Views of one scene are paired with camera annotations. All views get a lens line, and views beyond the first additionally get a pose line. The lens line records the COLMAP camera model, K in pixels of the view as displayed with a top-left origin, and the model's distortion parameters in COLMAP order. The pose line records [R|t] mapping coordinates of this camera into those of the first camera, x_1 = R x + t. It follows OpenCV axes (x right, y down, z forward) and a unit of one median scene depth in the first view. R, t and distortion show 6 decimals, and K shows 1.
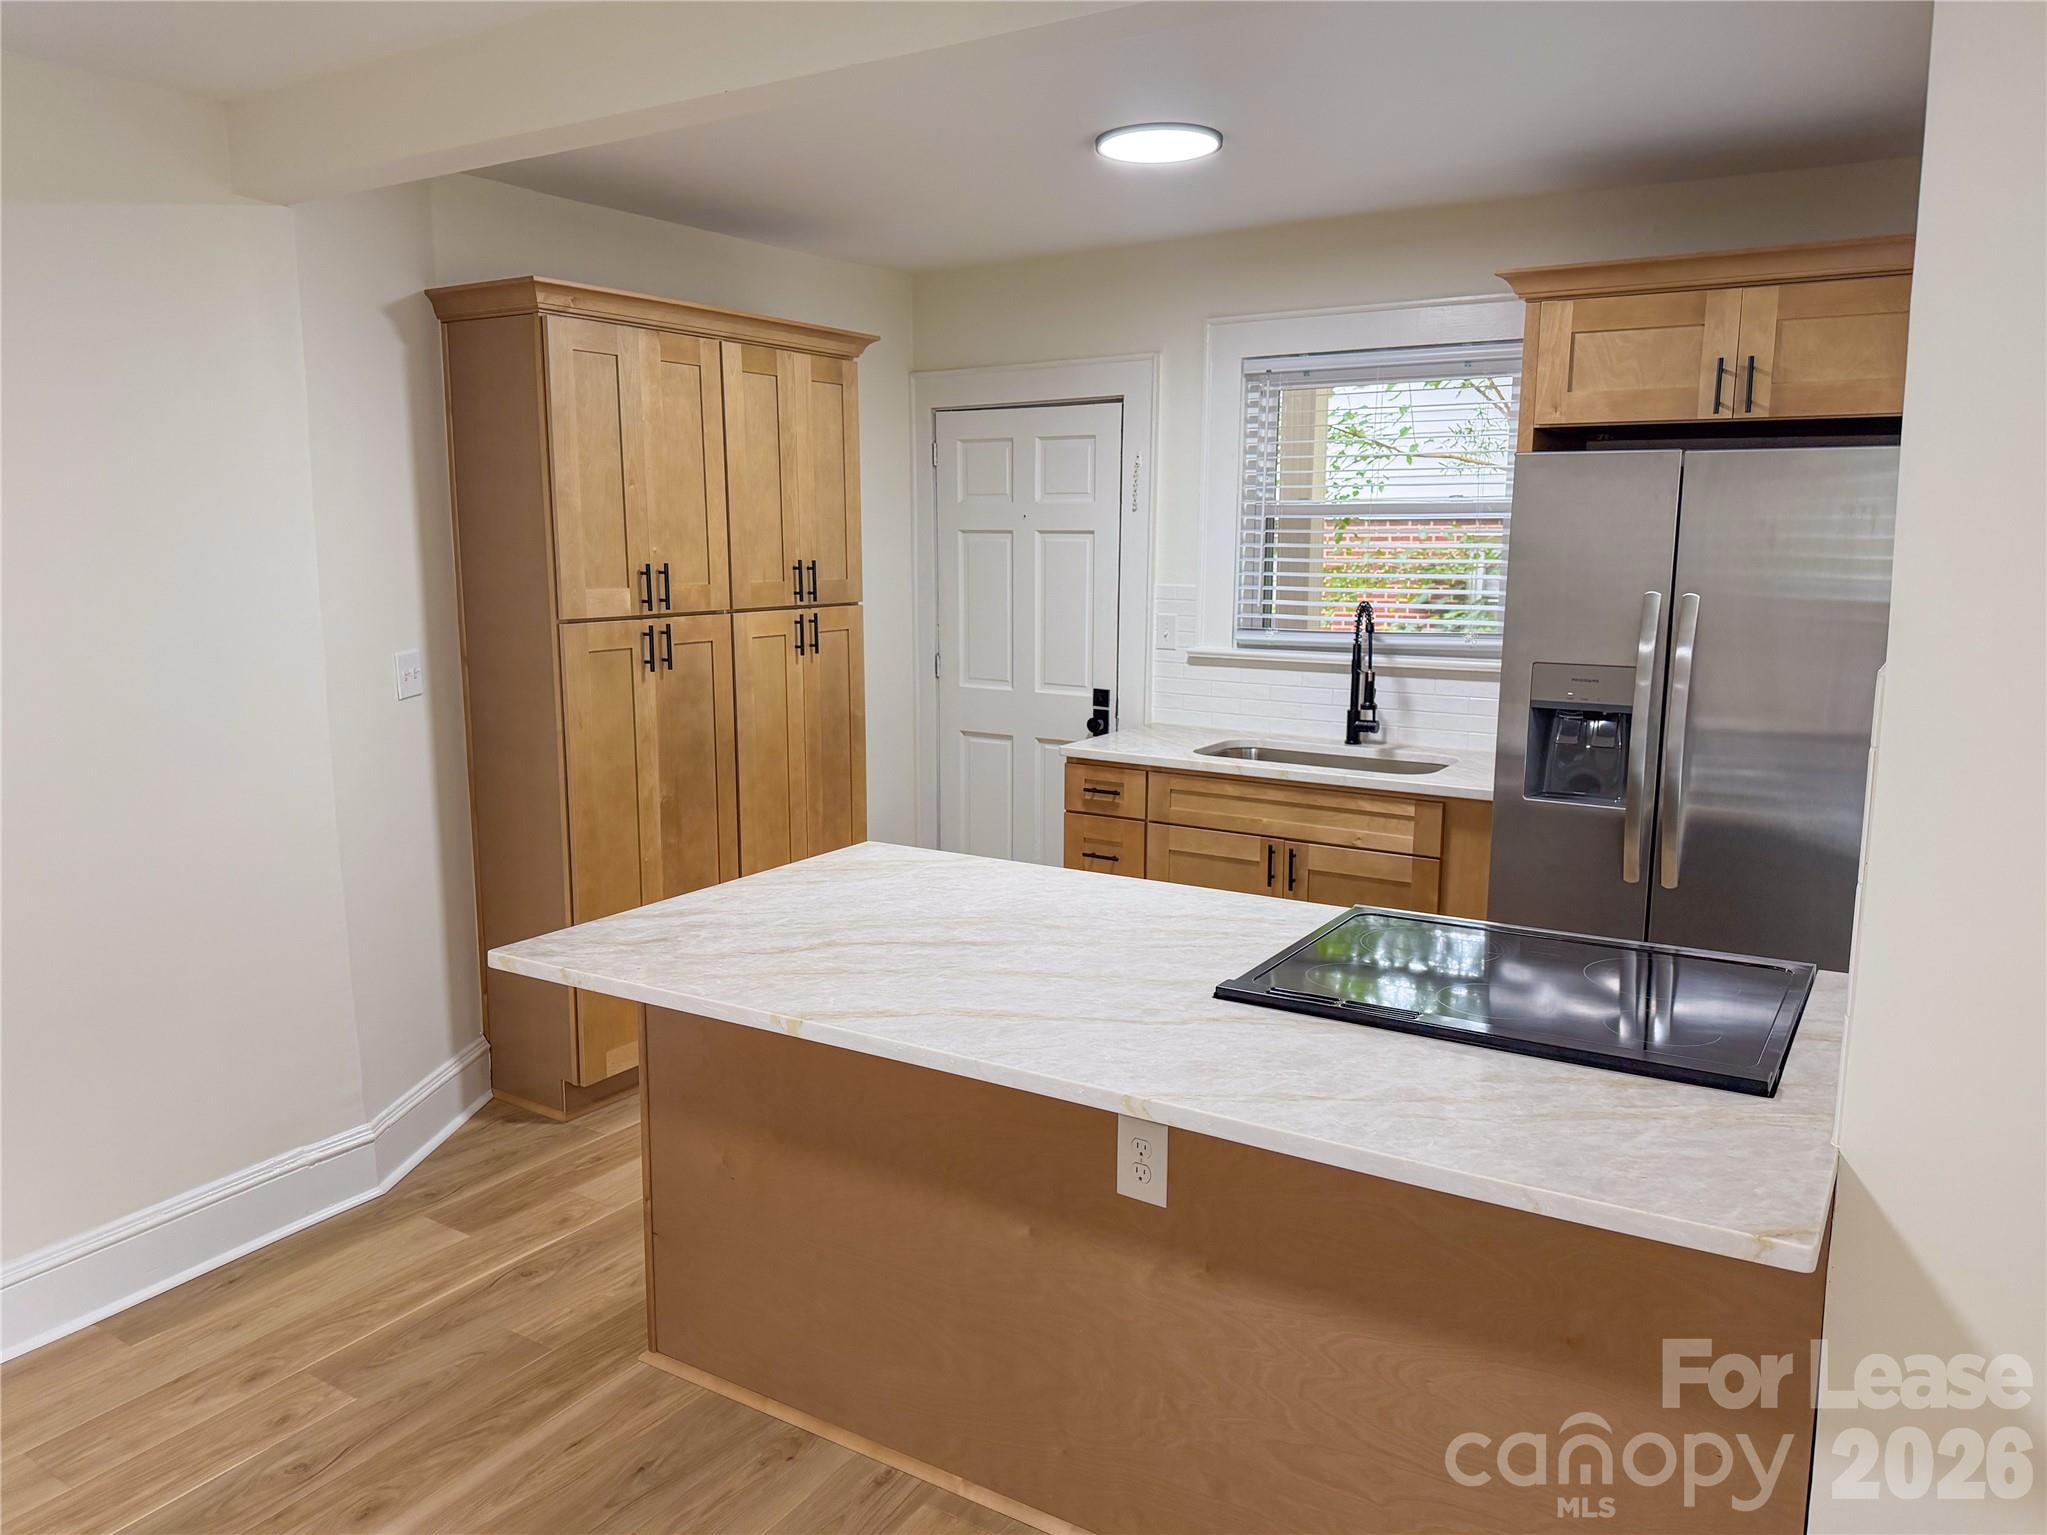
lens RADIAL K [[1442.4, 0, 1003.2], [0, 1442.4, 770.0], [0, 0, 1]] dist [0.155155, -0.260352]
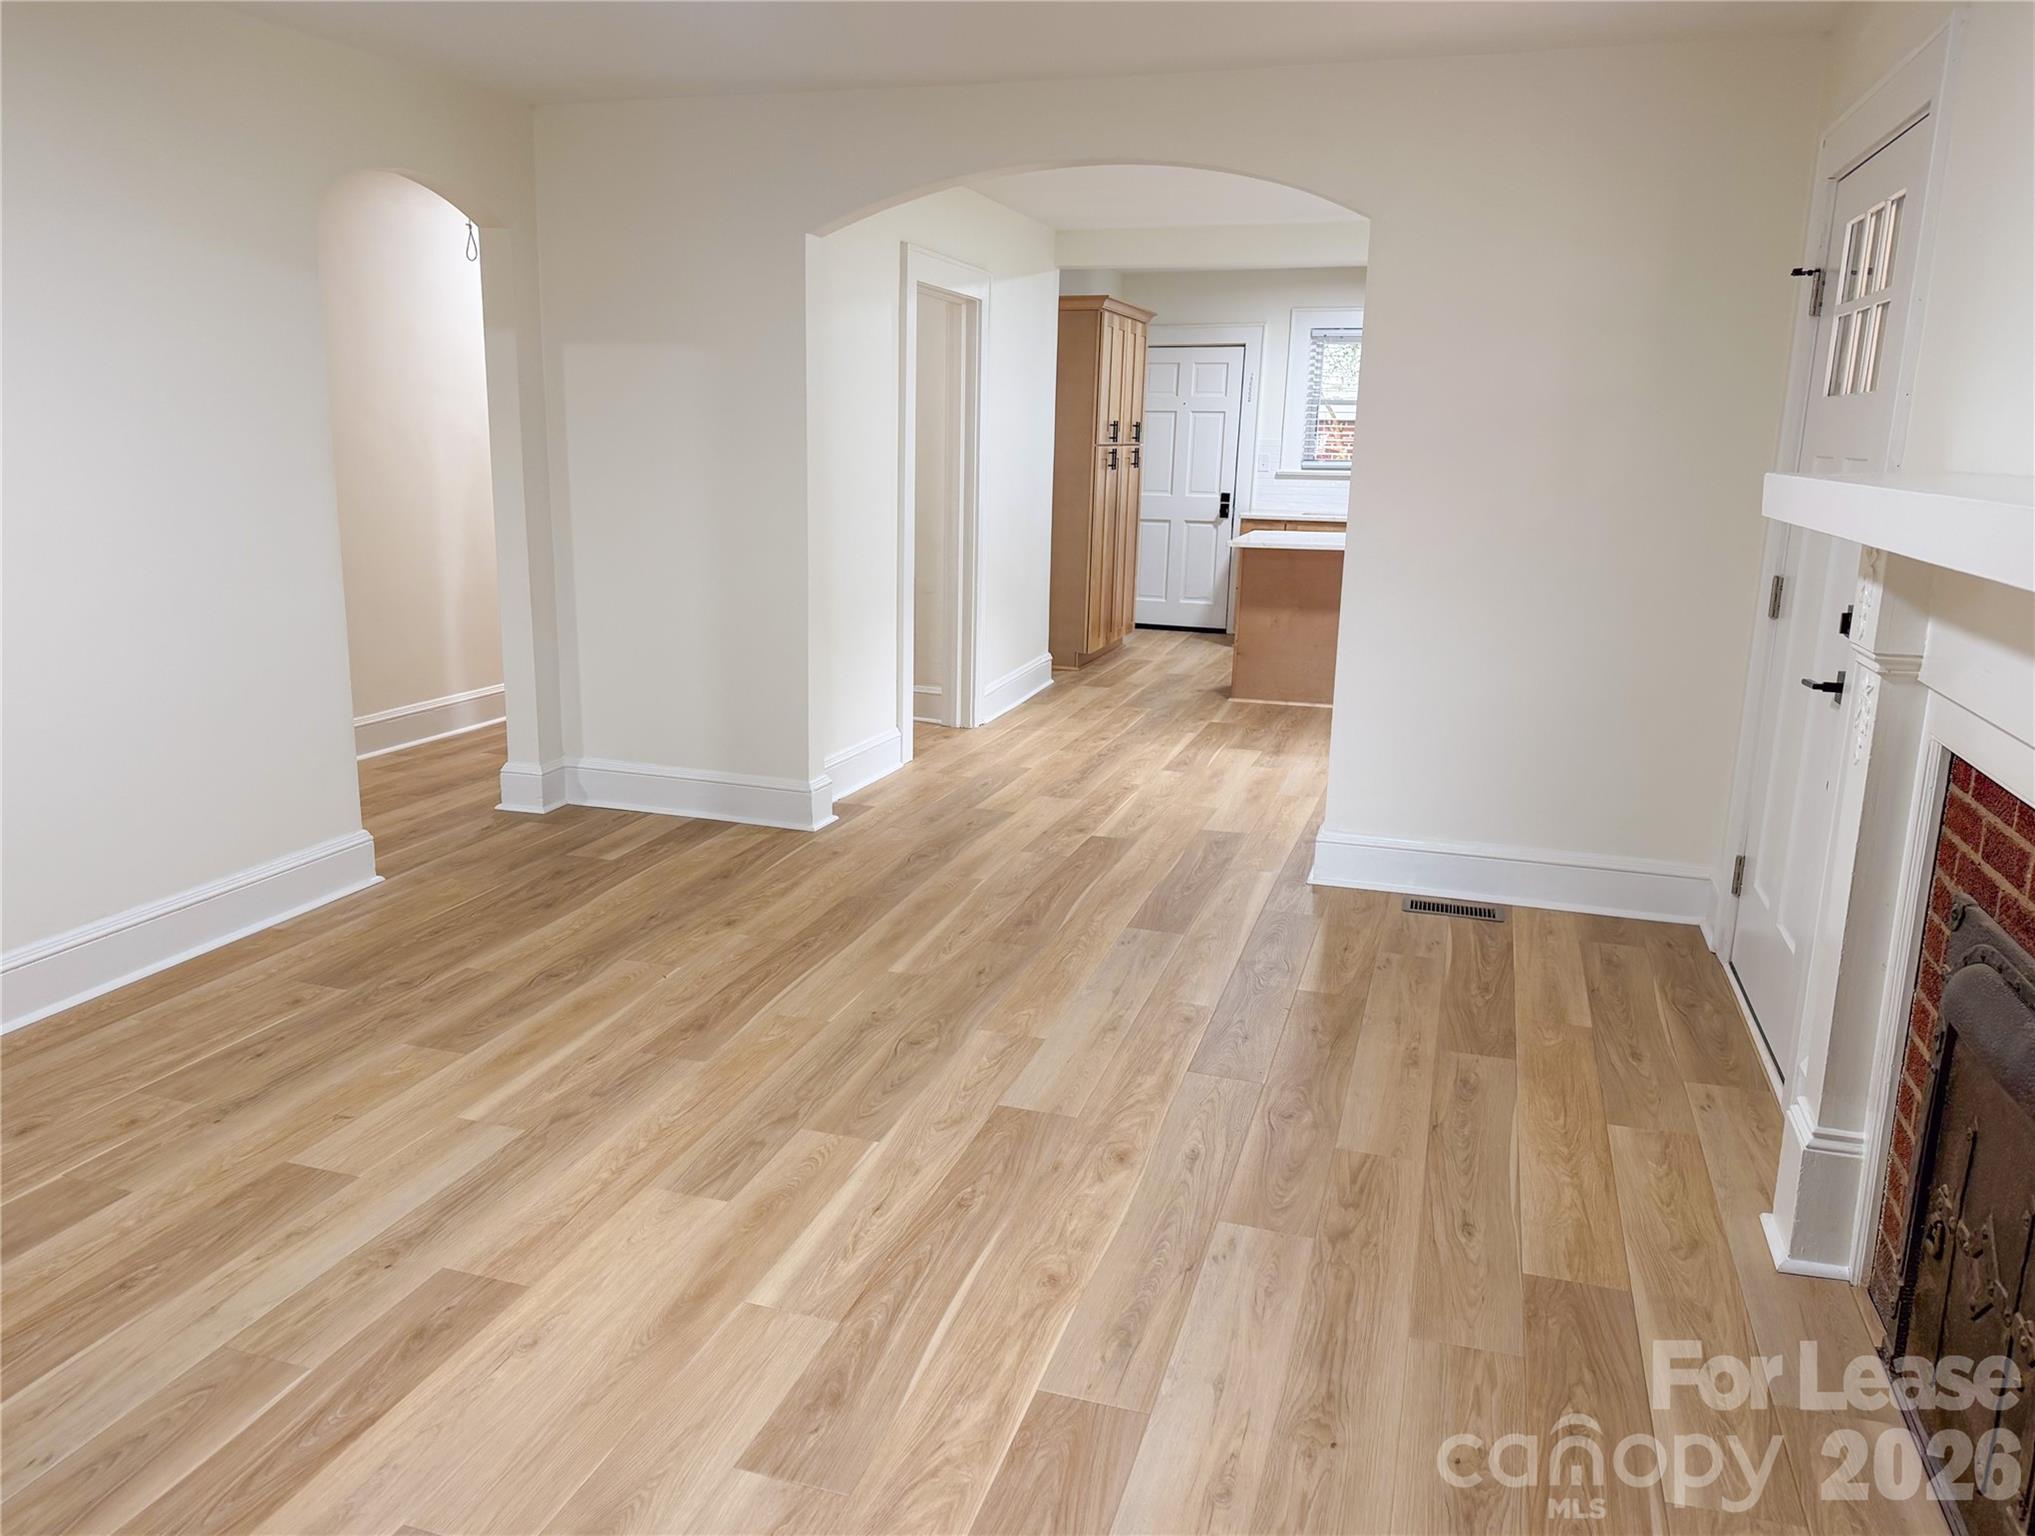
lens RADIAL K [[1433.9, 0, 997.3], [0, 1433.9, 770.5], [0, 0, 1]] dist [0.155155, -0.260352]
pose [[0.966110, -0.040978, 0.254859, -1.198608], [0.024255, 0.997362, 0.068419, 0.286713], [-0.256990, -0.059919, 0.964555, -1.367855]]
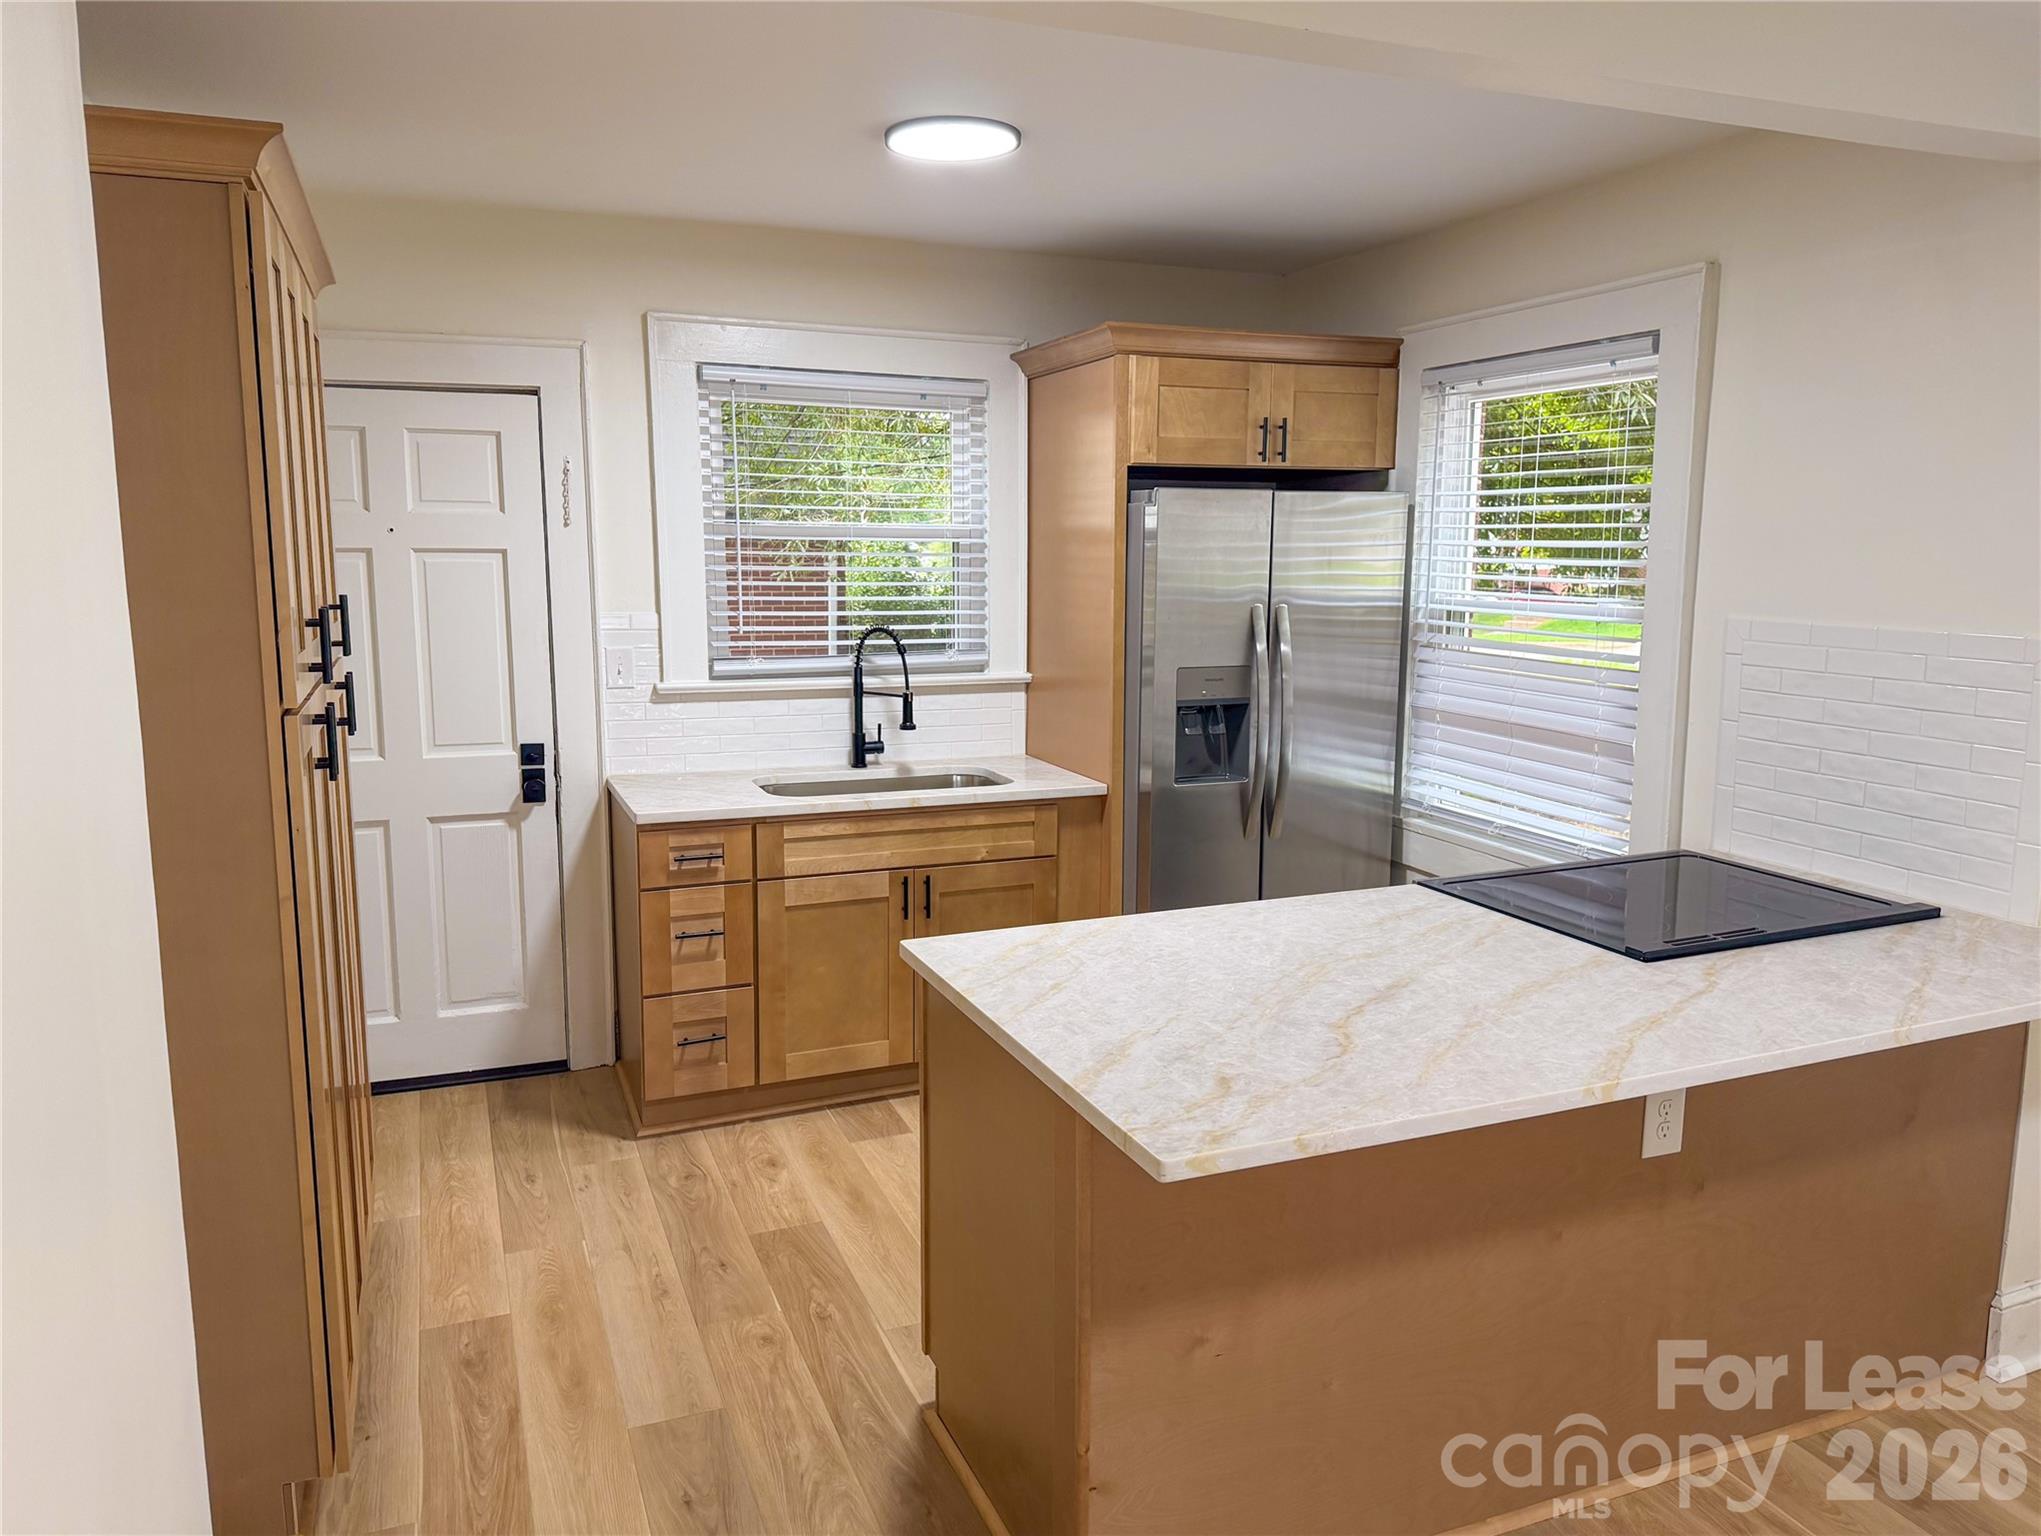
lens RADIAL K [[1438.1, 0, 1000.2], [0, 1438.1, 770.5], [0, 0, 1]] dist [0.155155, -0.260352]
pose [[0.573739, -0.125222, 0.809409, -0.703537], [0.134069, 0.989272, 0.058015, -0.083964], [-0.807990, 0.075231, 0.584373, 0.484527]]
